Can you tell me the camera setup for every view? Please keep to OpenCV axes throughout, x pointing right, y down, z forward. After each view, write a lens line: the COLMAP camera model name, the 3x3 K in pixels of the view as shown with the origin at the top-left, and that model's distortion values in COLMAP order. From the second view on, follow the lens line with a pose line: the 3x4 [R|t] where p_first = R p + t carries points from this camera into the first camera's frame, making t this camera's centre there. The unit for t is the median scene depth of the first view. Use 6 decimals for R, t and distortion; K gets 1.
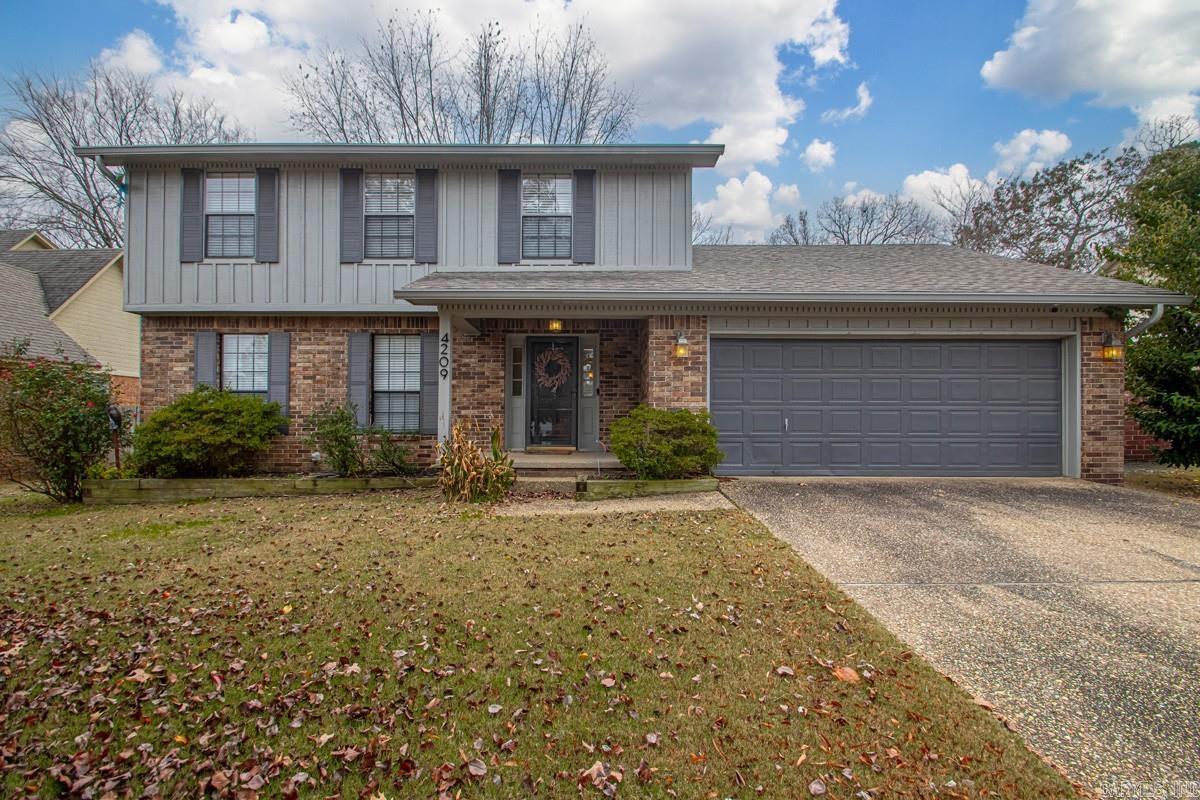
lens RADIAL K [[633.6, 0, 608.4], [0, 633.6, 395.4], [0, 0, 1]] dist [0.005070, 0.000132]
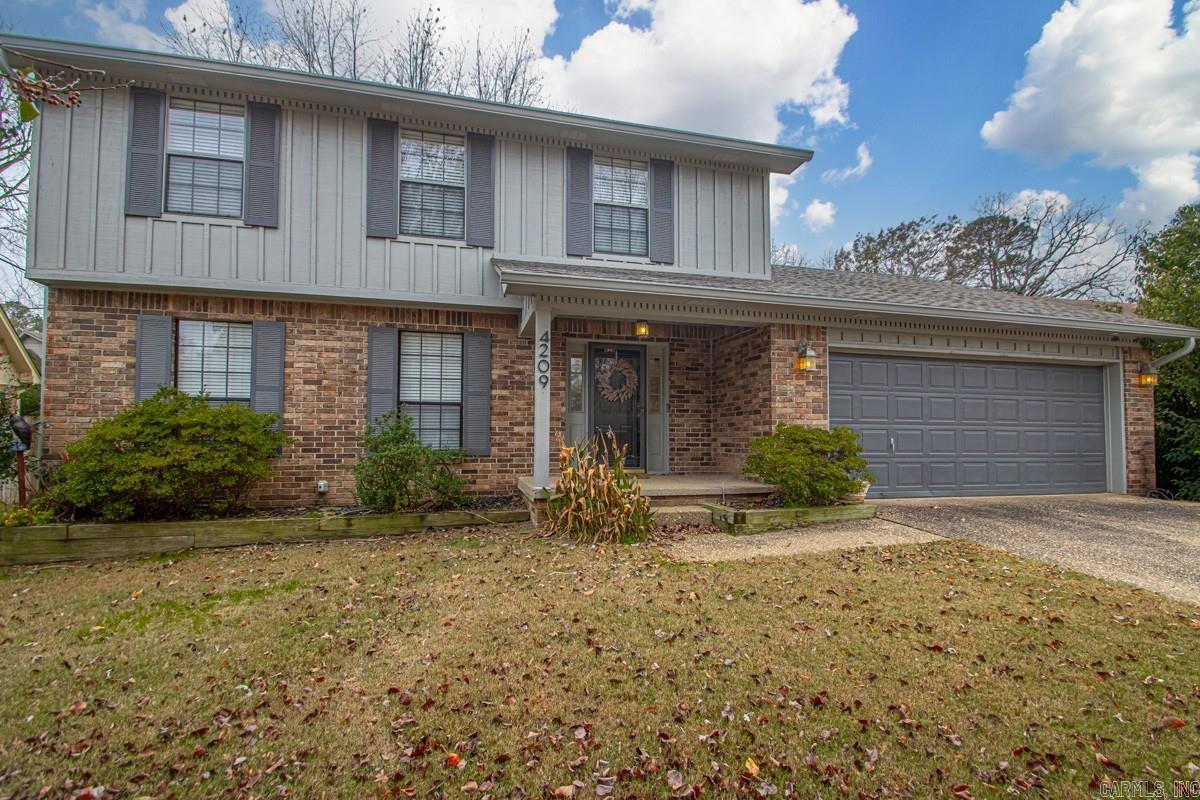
lens RADIAL K [[601.1, 0, 626.5], [0, 601.1, 398.9], [0, 0, 1]] dist [0.023821, -0.027193]
pose [[0.961351, 0.021009, 0.274524, -0.315935], [-0.013765, 0.999505, -0.028287, 0.007350], [-0.274982, 0.023415, 0.961164, 0.202653]]
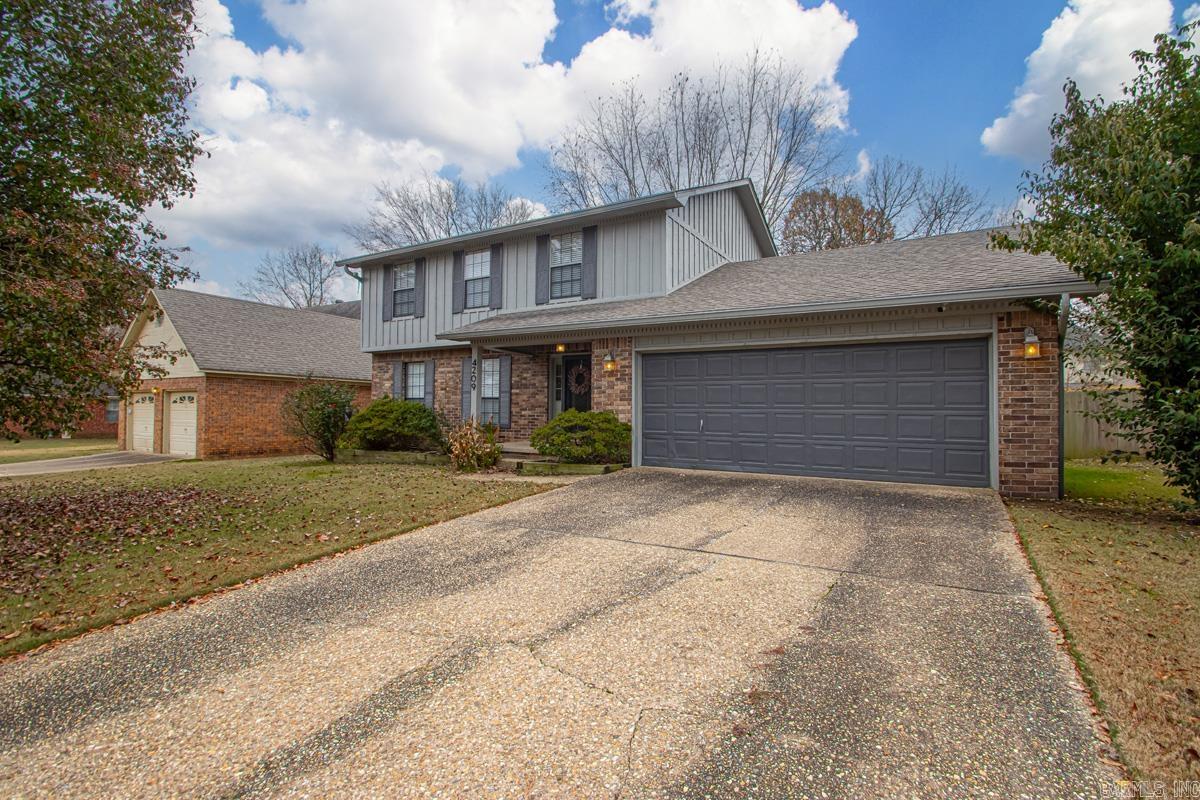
lens RADIAL K [[577.0, 0, 598.2], [0, 577.0, 393.1], [0, 0, 1]] dist [0.004119, 0.000483]
pose [[0.856145, -0.009172, -0.516654, 0.586295], [0.002444, 0.999903, -0.013702, 0.001413], [0.516729, 0.010468, 0.856085, -0.000740]]
